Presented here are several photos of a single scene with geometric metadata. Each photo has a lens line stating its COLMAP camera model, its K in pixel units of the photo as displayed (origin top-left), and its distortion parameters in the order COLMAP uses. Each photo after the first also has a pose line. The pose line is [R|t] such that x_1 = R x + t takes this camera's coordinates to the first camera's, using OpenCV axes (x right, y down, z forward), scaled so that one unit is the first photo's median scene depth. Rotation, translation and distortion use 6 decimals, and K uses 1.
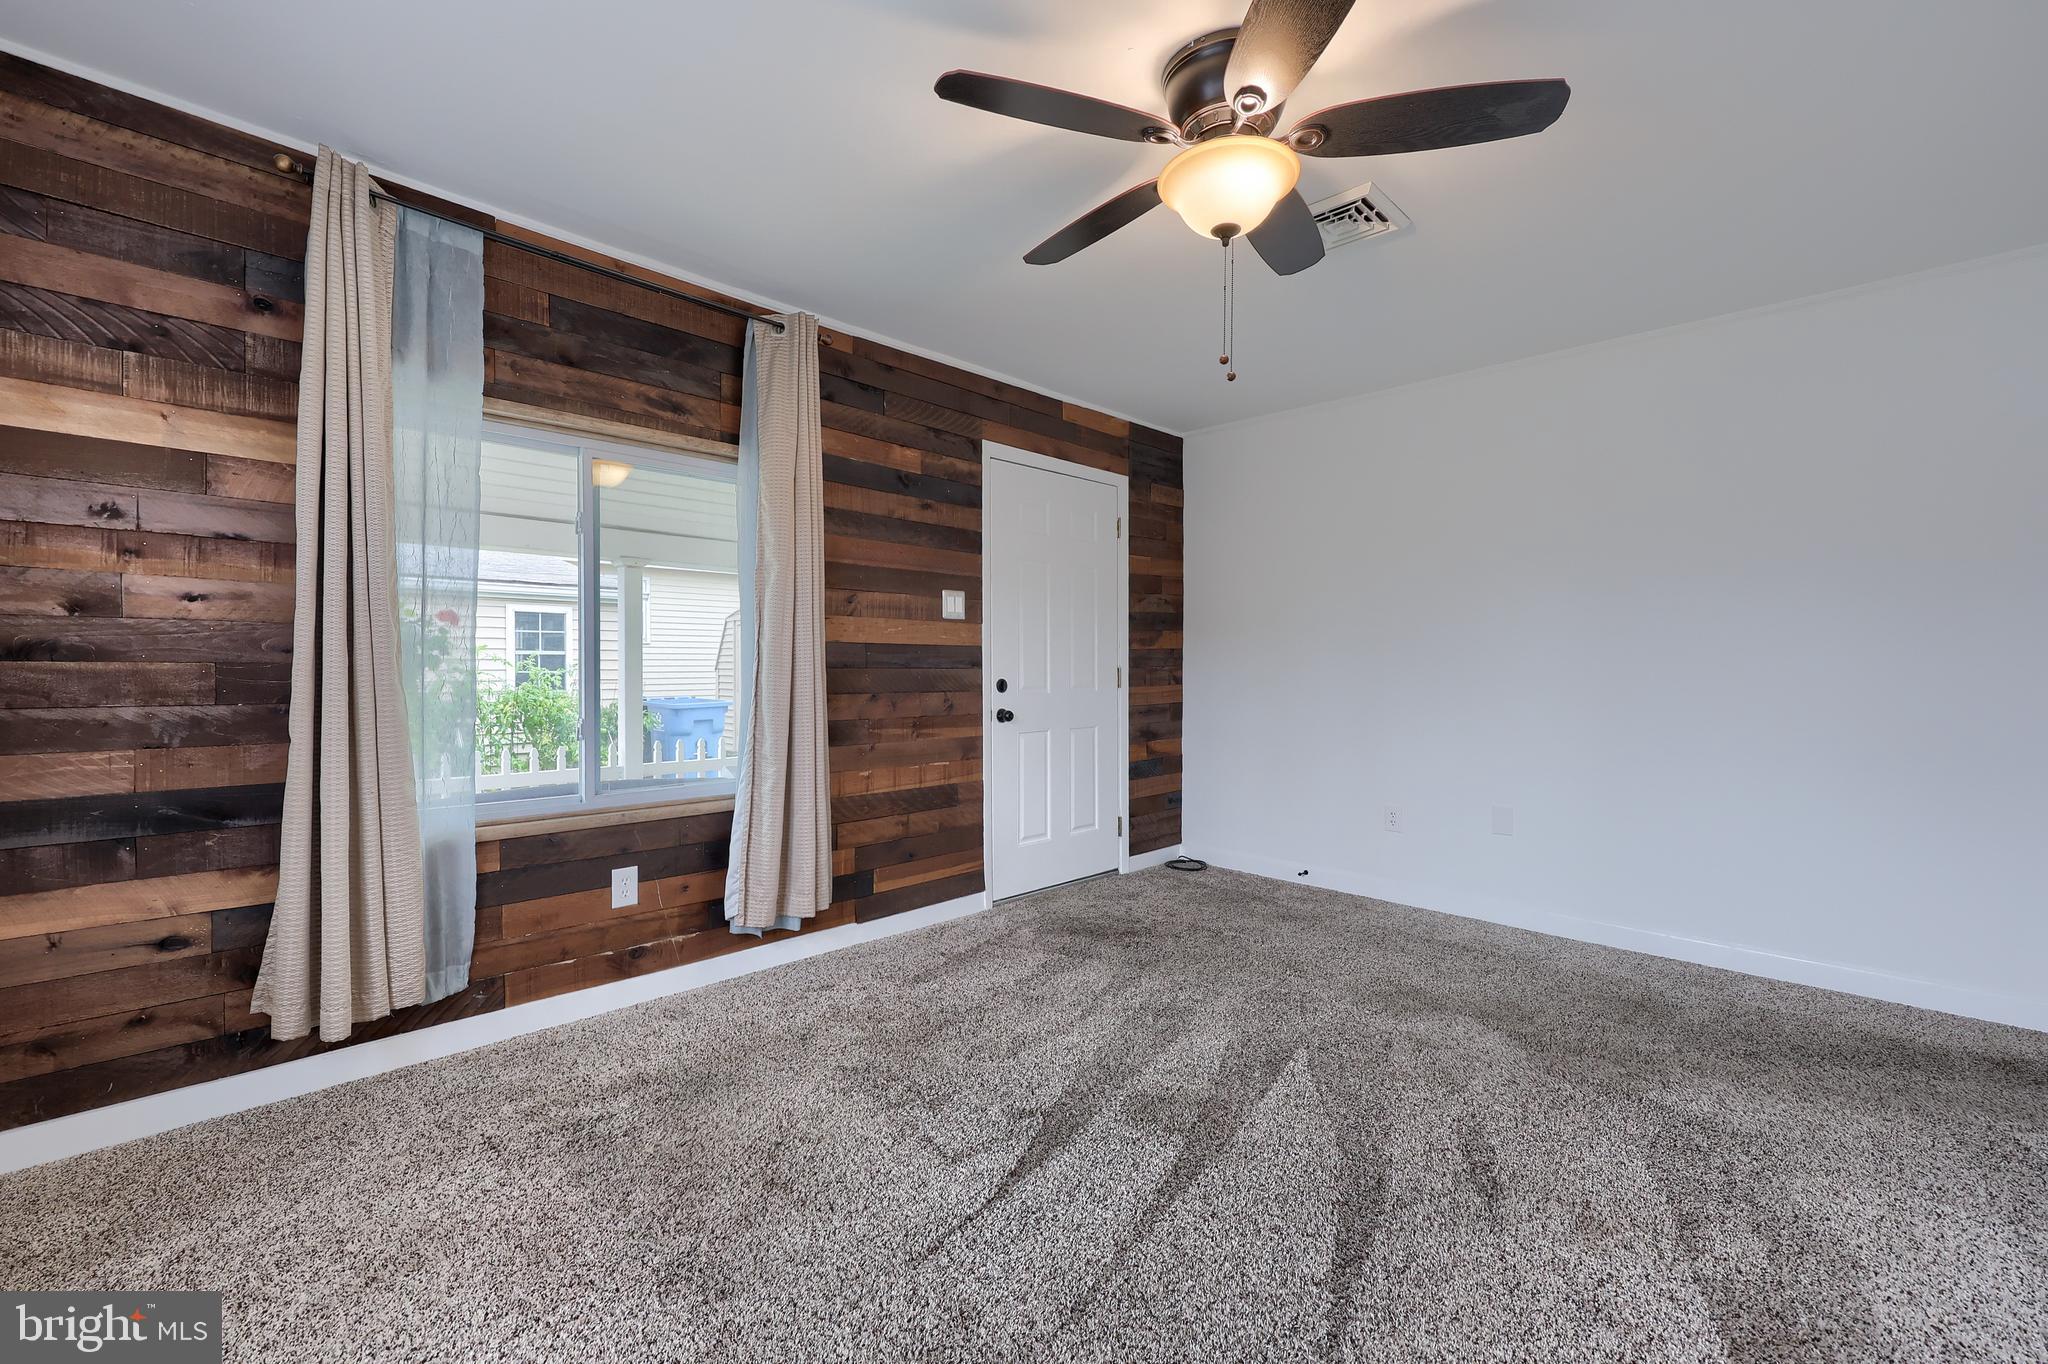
lens RADIAL K [[860.2, 0, 1024.0], [0, 860.2, 682.0], [0, 0, 1]] dist [-0.000833, -0.000054]
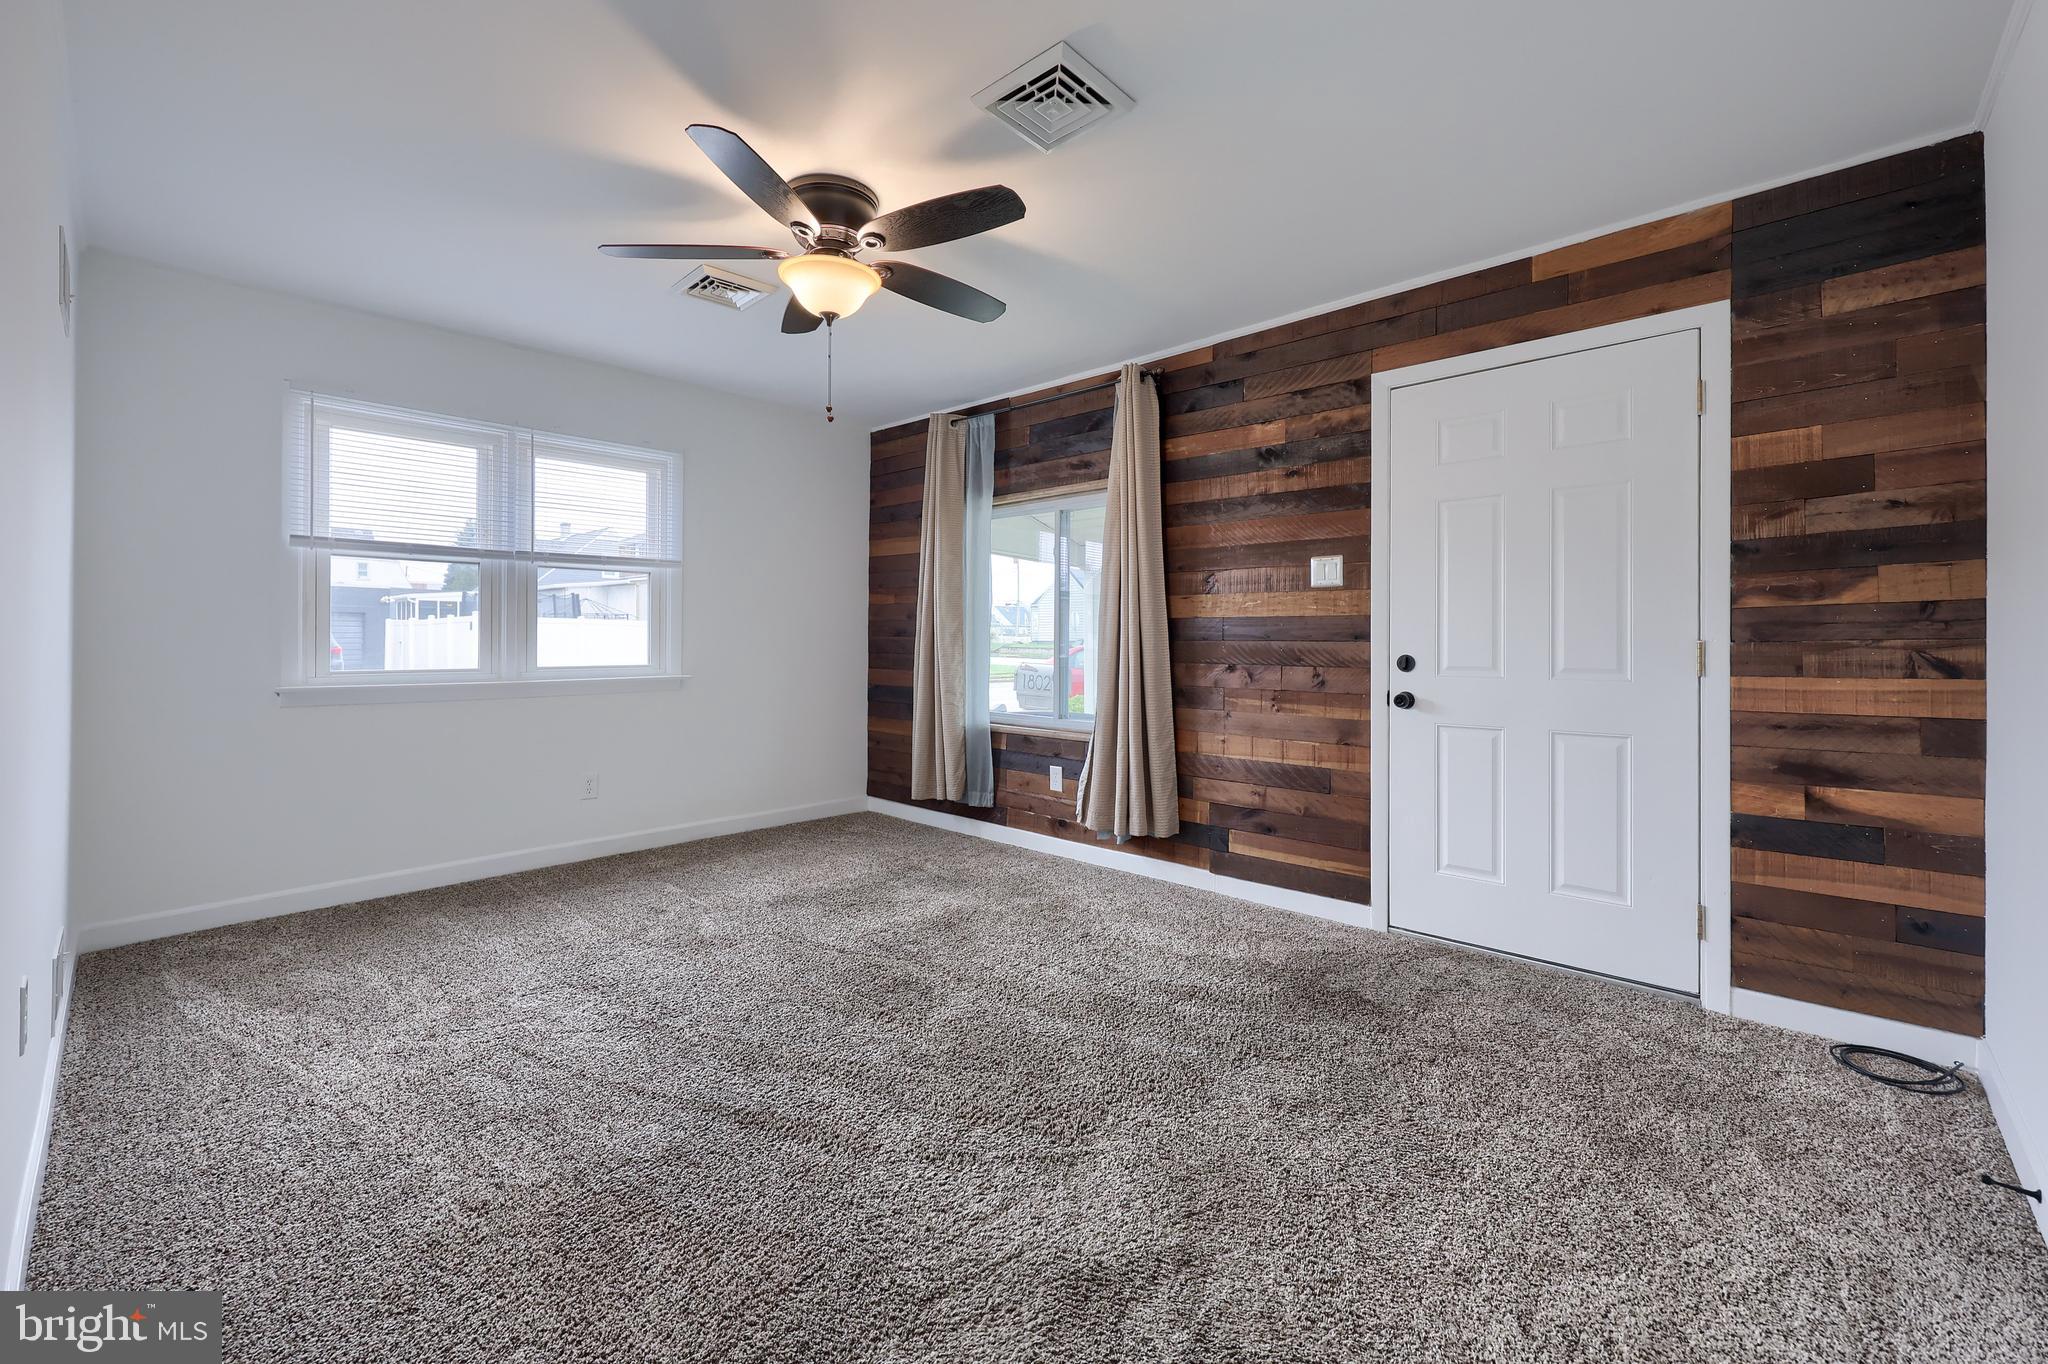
lens RADIAL K [[844.5, 0, 1018.5], [0, 844.5, 636.7], [0, 0, 1]] dist [-0.001189, -0.000113]
pose [[0.028209, -0.006964, -0.999578, 0.784837], [-0.023430, 0.999696, -0.007626, -0.006157], [0.999327, 0.023636, 0.028037, 0.635336]]
